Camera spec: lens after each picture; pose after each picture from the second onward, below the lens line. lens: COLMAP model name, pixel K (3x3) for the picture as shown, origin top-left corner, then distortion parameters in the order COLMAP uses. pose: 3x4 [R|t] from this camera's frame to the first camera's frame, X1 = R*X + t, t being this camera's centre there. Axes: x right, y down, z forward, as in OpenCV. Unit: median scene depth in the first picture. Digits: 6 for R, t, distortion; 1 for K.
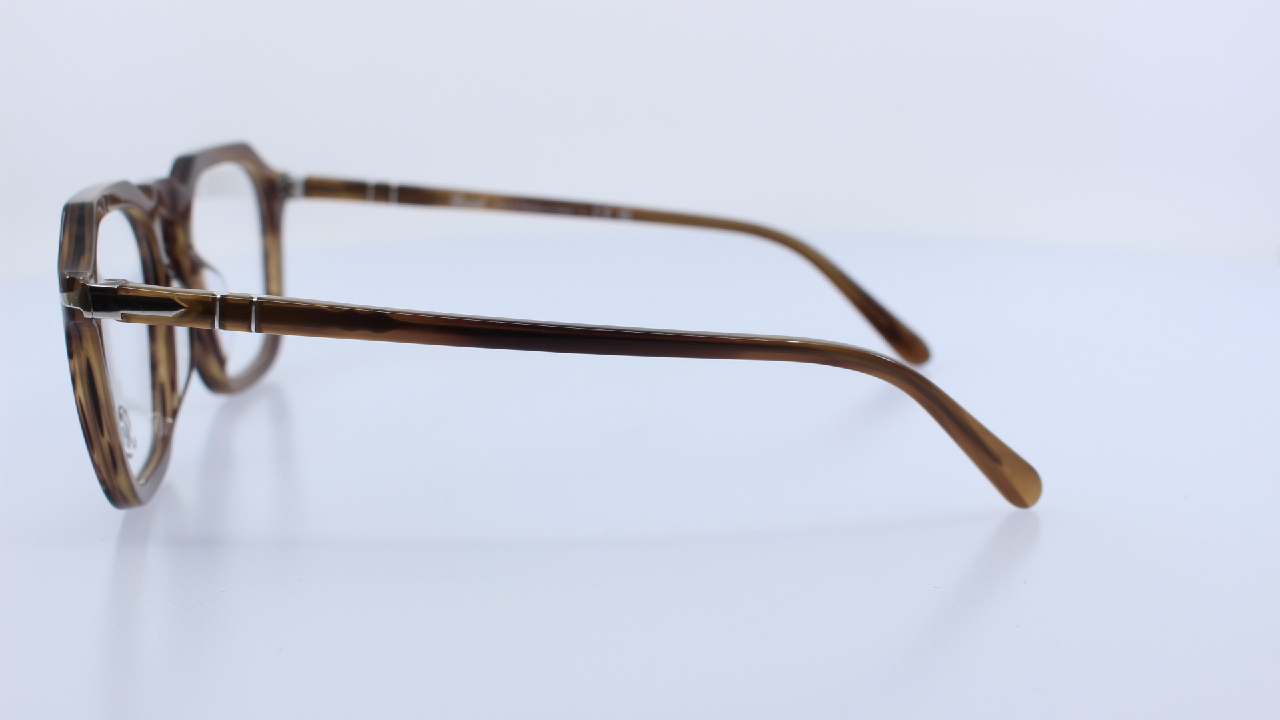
lens RADIAL K [[1651.5, 0, 640.0], [0, 1651.5, 360.0], [0, 0, 1]] dist [-0.104017, -0.049720]
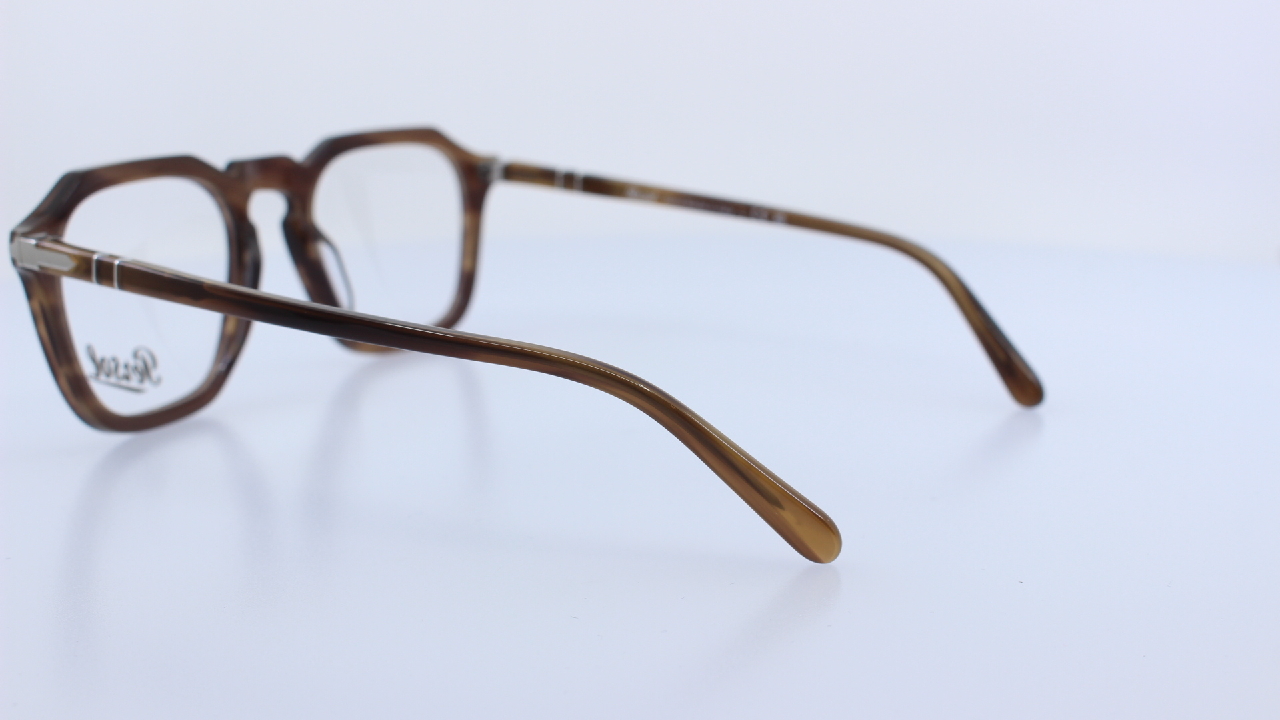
lens RADIAL K [[1651.5, 0, 640.0], [0, 1651.5, 360.0], [0, 0, 1]] dist [-0.104017, -0.049720]
pose [[0.868328, 0.108002, -0.484090, 0.400411], [-0.105956, 0.993866, 0.031677, -0.027020], [0.484541, 0.023787, 0.874445, 0.112926]]
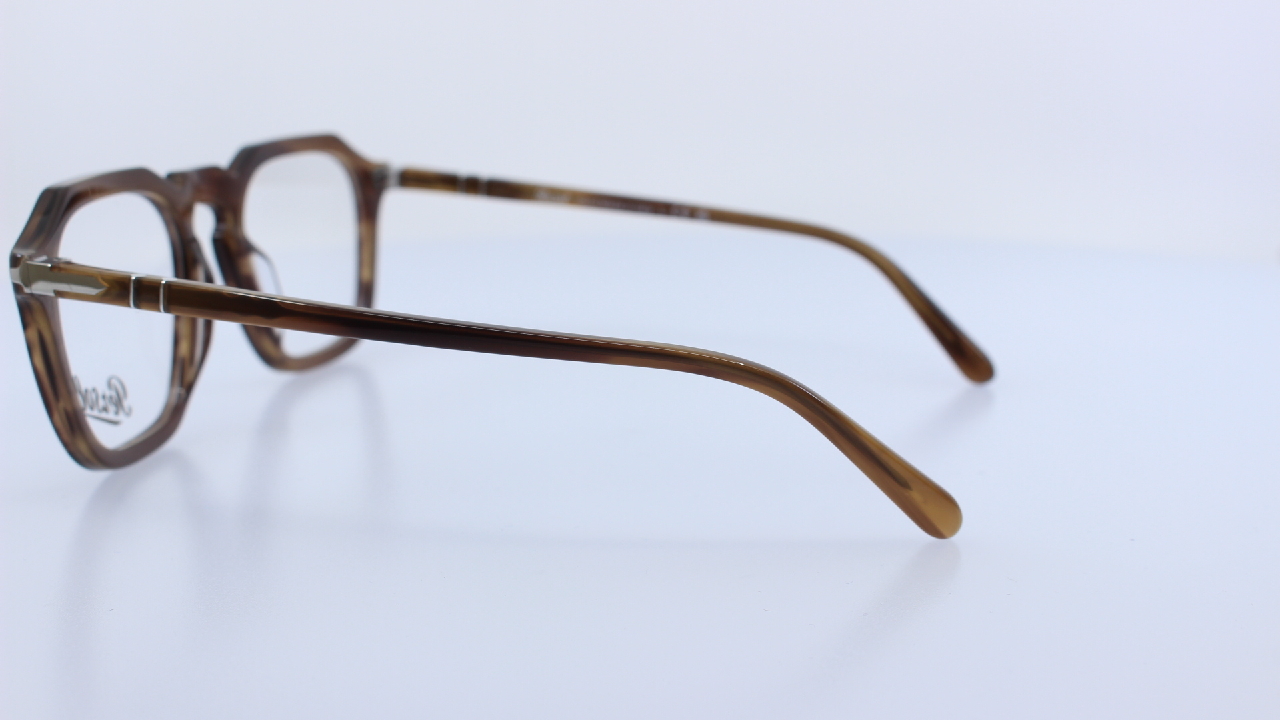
lens RADIAL K [[1651.5, 0, 640.0], [0, 1651.5, 360.0], [0, 0, 1]] dist [-0.104017, -0.049720]
pose [[0.967304, 0.054058, -0.247793, 0.205809], [-0.053631, 0.998525, 0.008477, -0.007385], [0.247886, 0.005089, 0.968776, 0.030785]]
